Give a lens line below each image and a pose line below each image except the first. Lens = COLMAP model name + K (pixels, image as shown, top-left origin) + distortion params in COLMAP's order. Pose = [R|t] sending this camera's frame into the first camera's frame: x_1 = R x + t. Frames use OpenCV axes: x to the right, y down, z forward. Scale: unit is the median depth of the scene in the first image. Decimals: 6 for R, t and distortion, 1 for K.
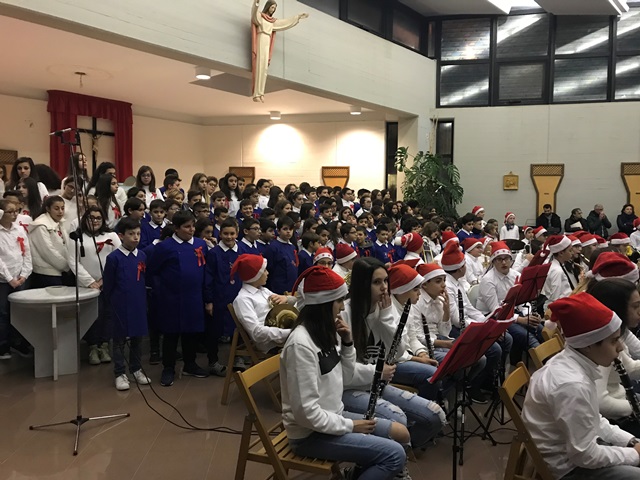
lens RADIAL K [[533.0, 0, 321.4], [0, 533.0, 238.0], [0, 0, 1]] dist [0.024783, -0.008274]
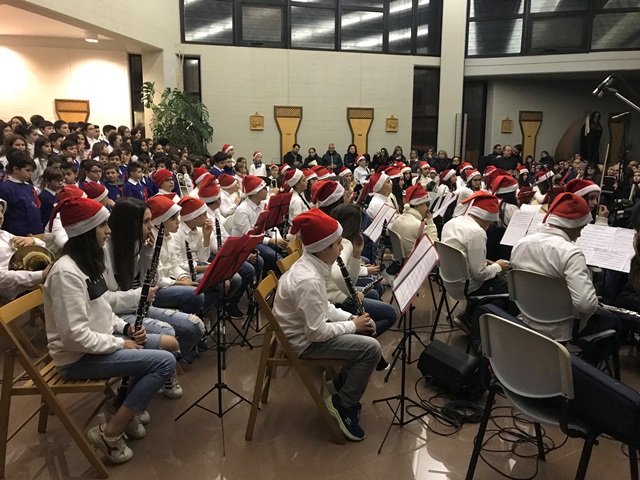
lens RADIAL K [[533.0, 0, 320.3], [0, 533.0, 239.6], [0, 0, 1]] dist [0.024783, -0.008274]
pose [[0.898582, -0.072638, 0.432752, -0.008681], [0.023957, 0.992854, 0.116908, 0.007012], [-0.438151, -0.094684, 0.893901, -0.025278]]
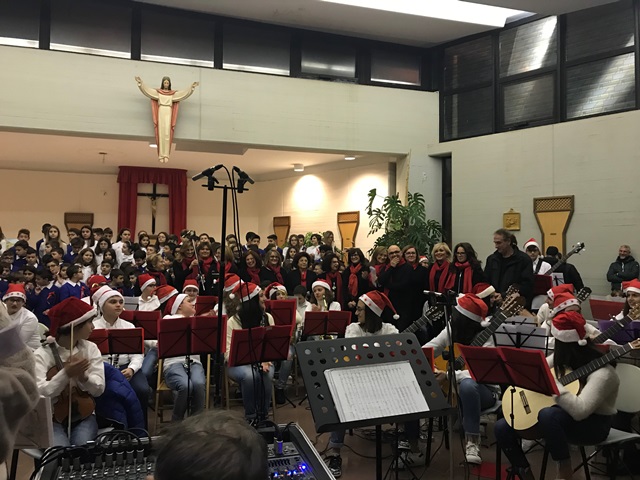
lens RADIAL K [[533.0, 0, 316.6], [0, 533.0, 239.6], [0, 0, 1]] dist [0.024783, -0.008274]
pose [[0.859473, -0.023813, -0.510627, 0.706351], [-0.018960, 0.996742, -0.078397, -0.005860], [0.510830, 0.077062, 0.856221, 0.180944]]
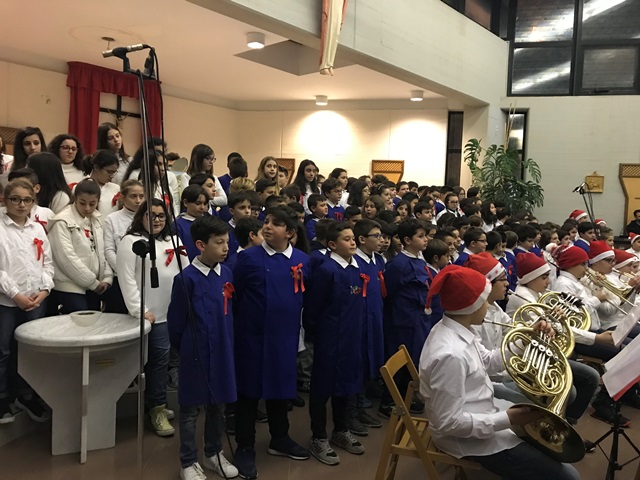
lens RADIAL K [[533.0, 0, 319.0], [0, 533.0, 237.4], [0, 0, 1]] dist [0.024783, -0.008274]
pose [[0.999388, 0.031049, -0.016118, -0.101283], [-0.031012, 0.999516, 0.002532, -0.008195], [0.016189, -0.002030, 0.999867, 0.172603]]
